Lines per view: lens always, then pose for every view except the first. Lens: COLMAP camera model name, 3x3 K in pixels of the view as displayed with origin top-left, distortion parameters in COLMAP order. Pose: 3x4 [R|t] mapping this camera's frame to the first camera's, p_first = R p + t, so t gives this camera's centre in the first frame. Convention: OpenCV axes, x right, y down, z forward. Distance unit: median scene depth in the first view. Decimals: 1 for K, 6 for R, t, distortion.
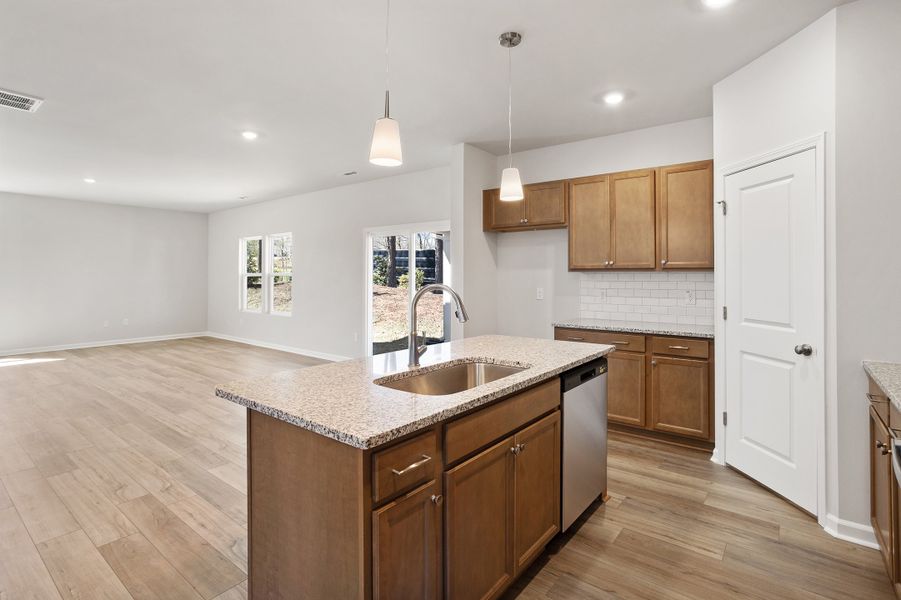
lens RADIAL K [[442.3, 0, 448.4], [0, 442.3, 275.7], [0, 0, 1]] dist [-0.033551, 0.015563]
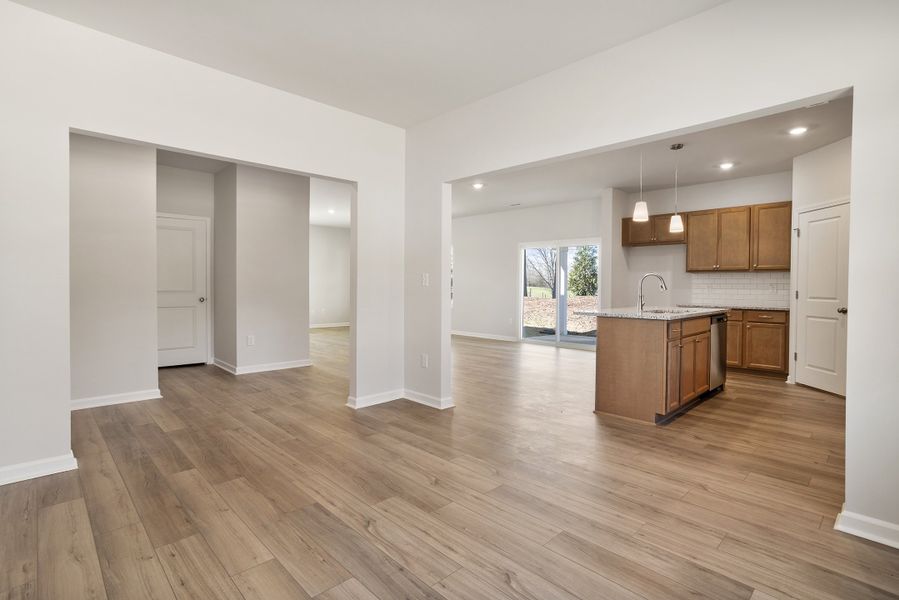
lens RADIAL K [[429.7, 0, 449.4], [0, 429.7, 295.6], [0, 0, 1]] dist [-0.002457, 0.001336]
pose [[0.992080, 0.010637, -0.125154, -0.431231], [-0.007926, 0.999723, 0.022139, 0.054344], [0.125355, -0.020971, 0.991890, -0.712735]]
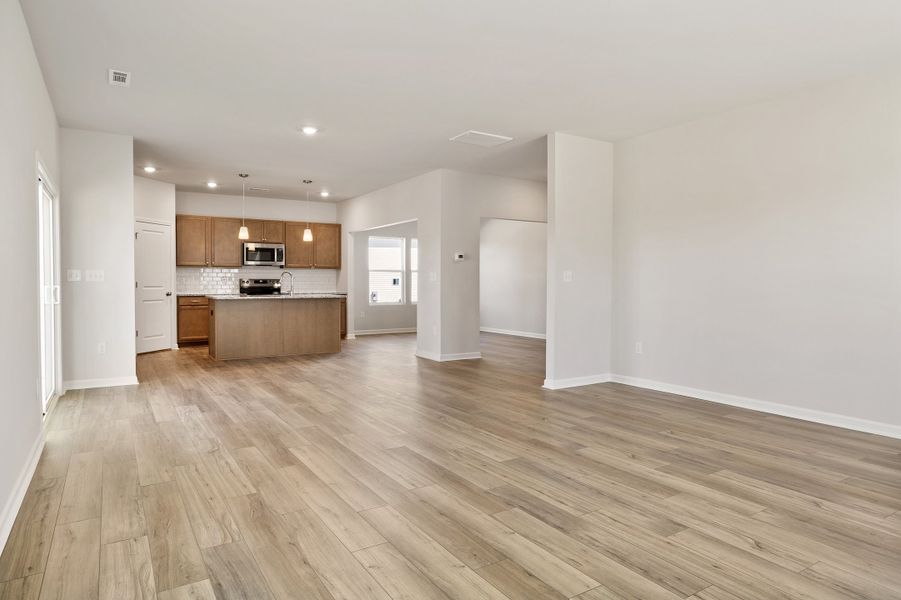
lens RADIAL K [[542.9, 0, 449.8], [0, 542.9, 290.6], [0, 0, 1]] dist [-0.018485, 0.010200]
pose [[-0.942564, -0.006777, 0.333956, -1.483594], [-0.001470, 0.999869, 0.016142, 0.059581], [-0.334022, 0.014724, -0.942450, 2.582986]]
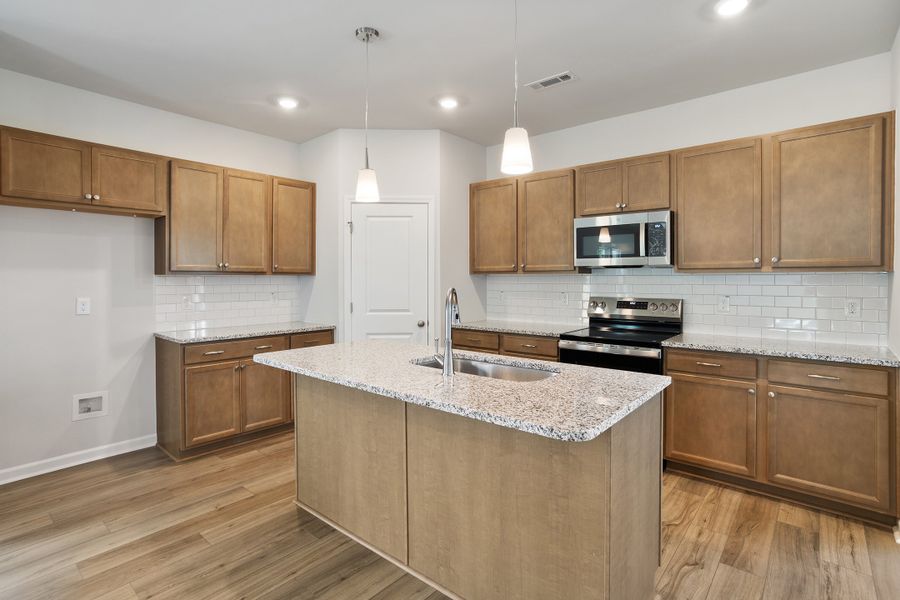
lens RADIAL K [[441.8, 0, 455.4], [0, 441.8, 283.8], [0, 0, 1]] dist [-0.033551, 0.015563]
pose [[0.034164, -0.012254, 0.999341, -0.593033], [0.001520, 0.999924, 0.012209, -0.000791], [-0.999415, 0.001102, 0.034180, 0.554282]]
